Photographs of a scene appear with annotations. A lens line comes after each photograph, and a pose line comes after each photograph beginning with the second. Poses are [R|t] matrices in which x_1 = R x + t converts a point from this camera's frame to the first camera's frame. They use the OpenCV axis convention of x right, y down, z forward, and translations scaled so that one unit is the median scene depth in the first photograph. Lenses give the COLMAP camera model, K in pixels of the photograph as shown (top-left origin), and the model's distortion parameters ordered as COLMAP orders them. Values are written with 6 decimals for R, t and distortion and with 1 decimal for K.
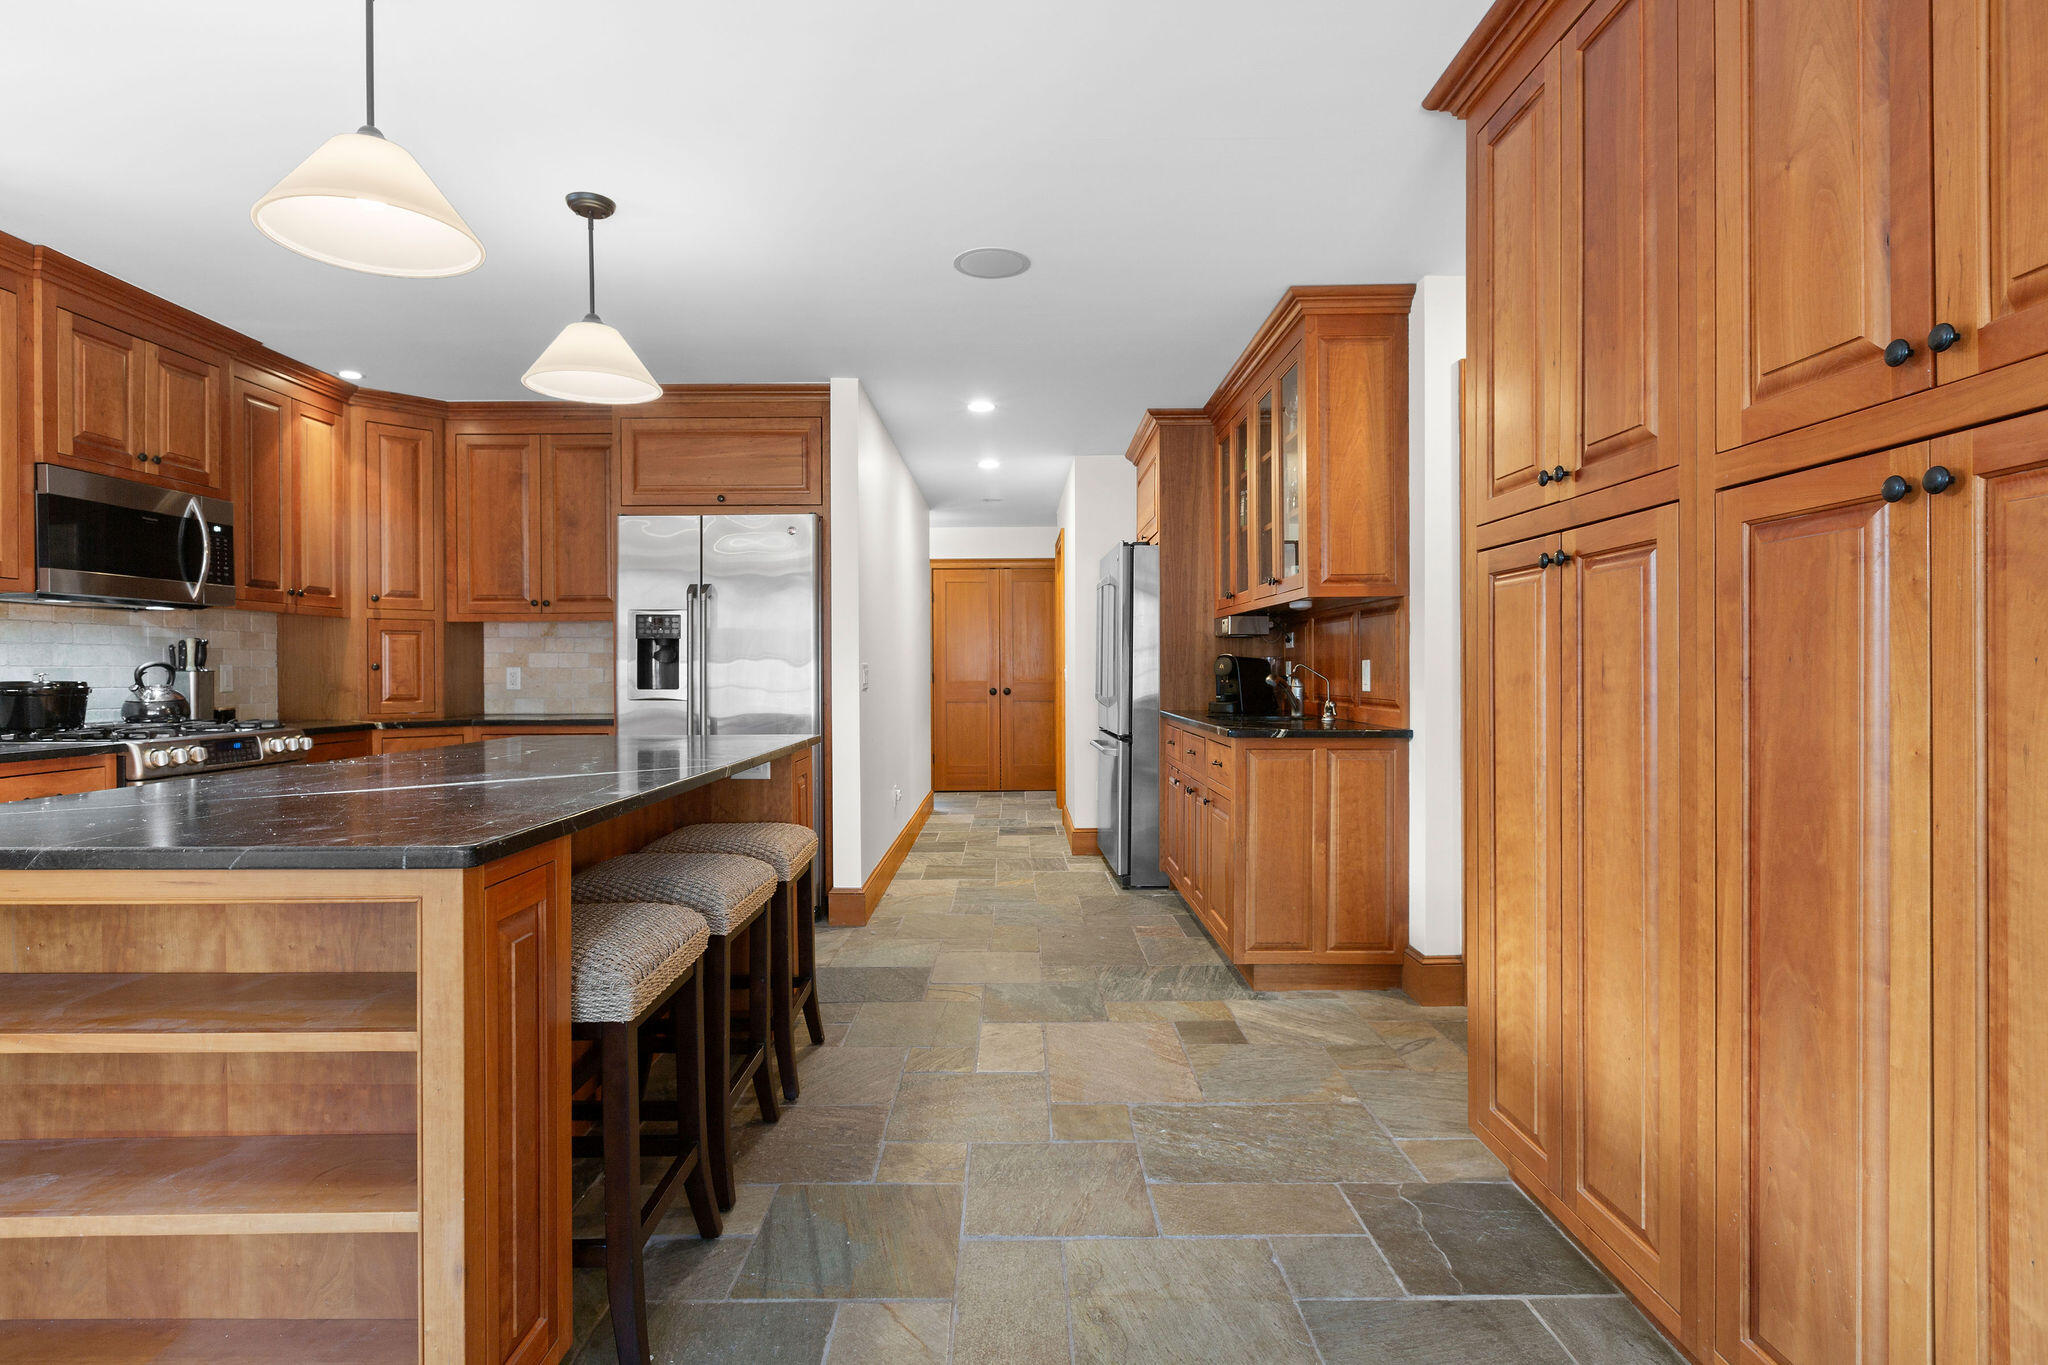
lens RADIAL K [[1024.3, 0, 1020.7], [0, 1024.3, 680.1], [0, 0, 1]] dist [0.004354, -0.005508]
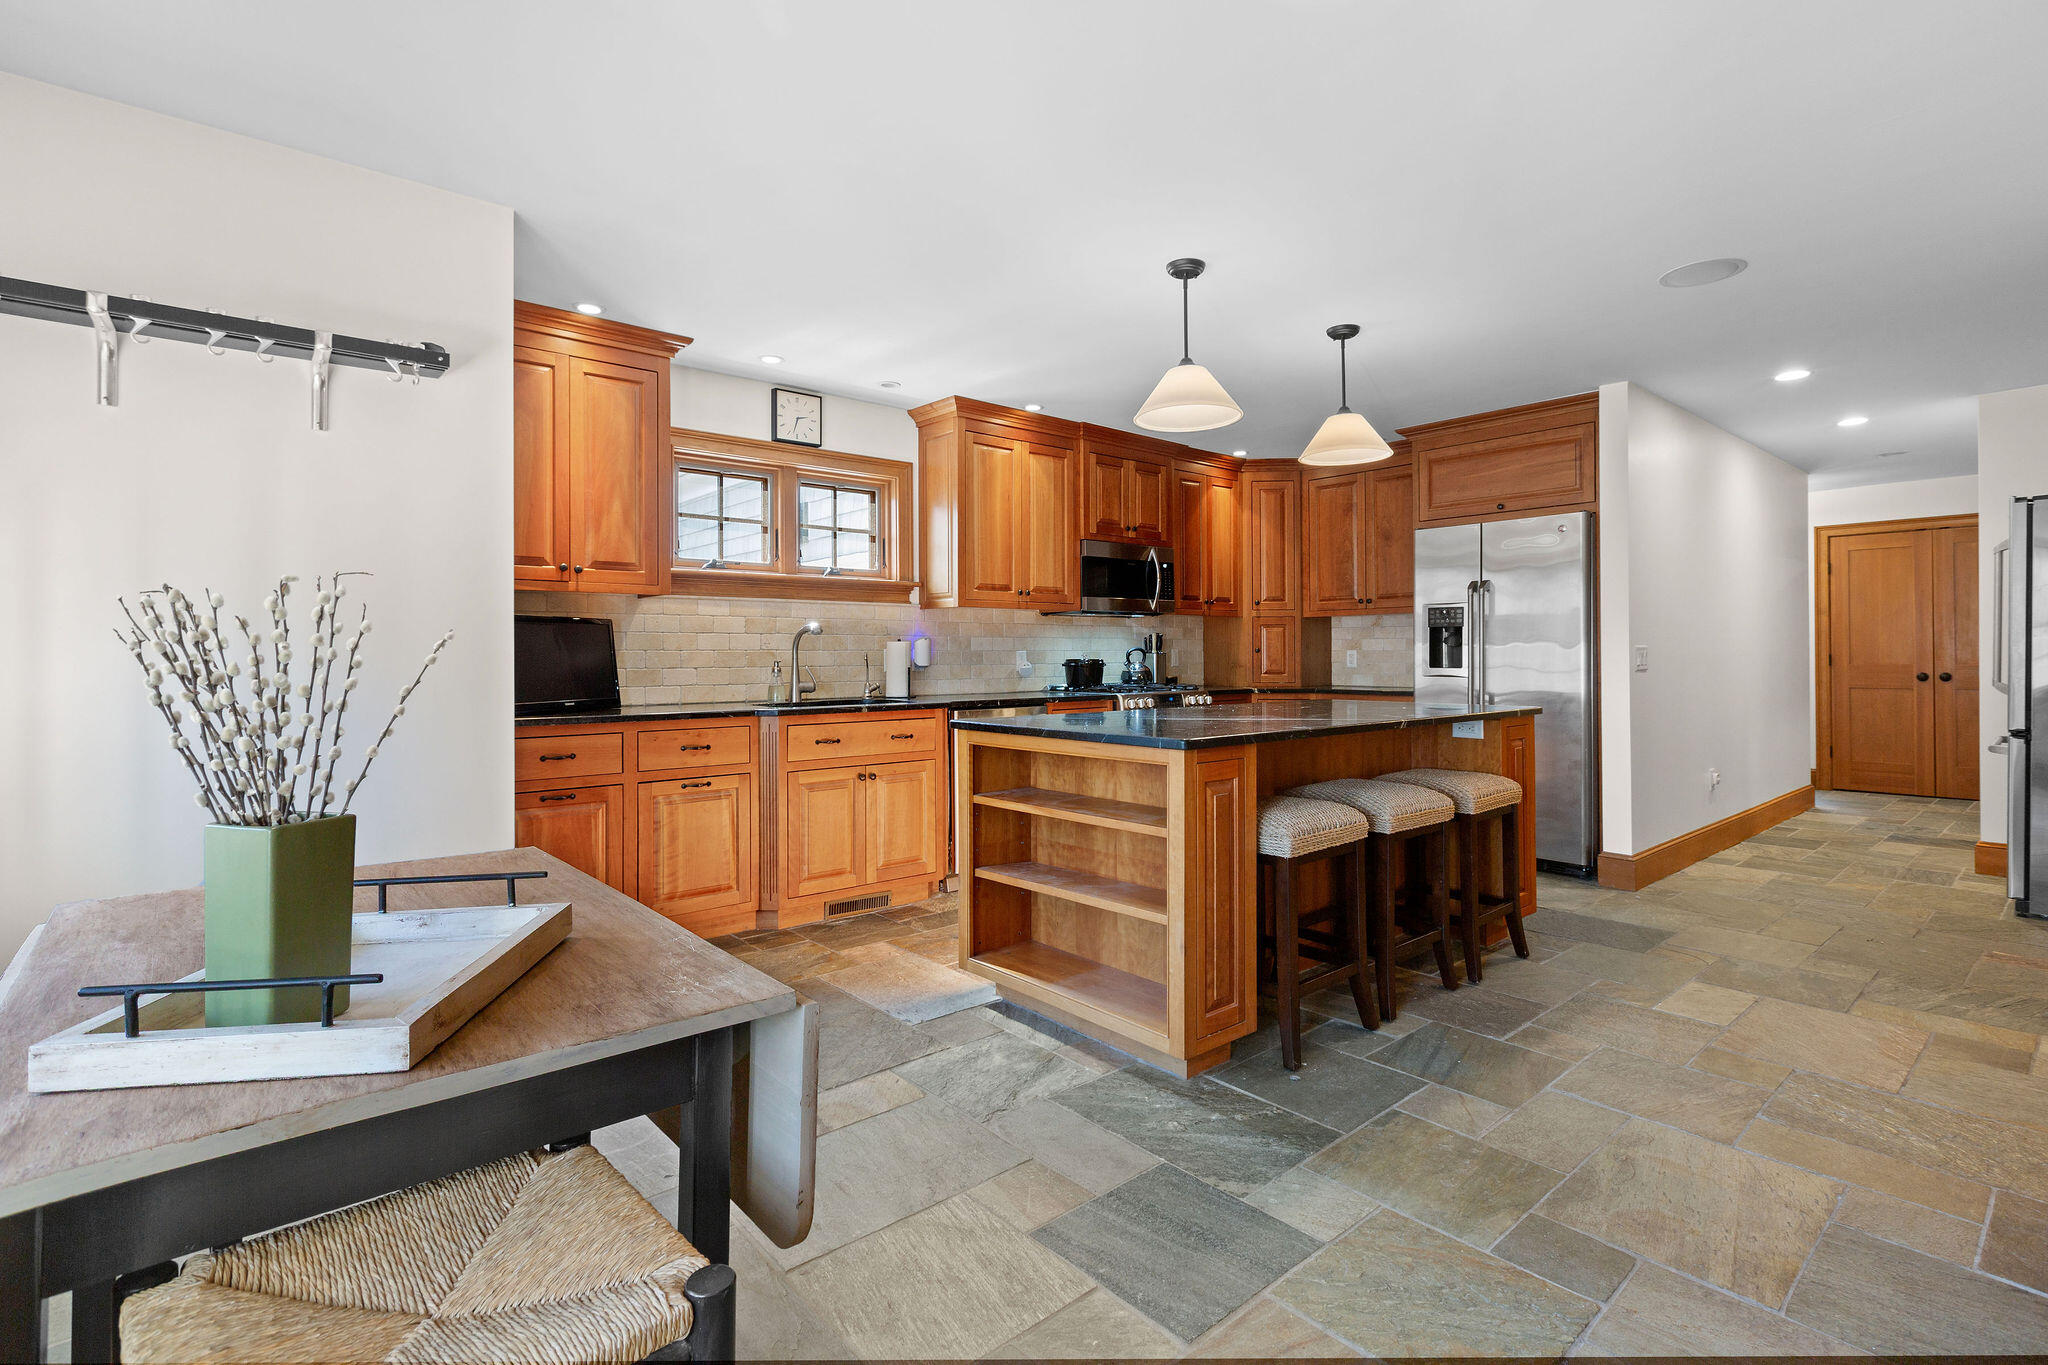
lens RADIAL K [[948.3, 0, 1019.5], [0, 948.3, 681.1], [0, 0, 1]] dist [0.001578, -0.000101]
pose [[0.647255, 0.022275, -0.761948, 0.191053], [-0.005764, 0.999687, 0.024329, -0.000002], [0.762251, -0.011355, 0.647181, -0.133324]]
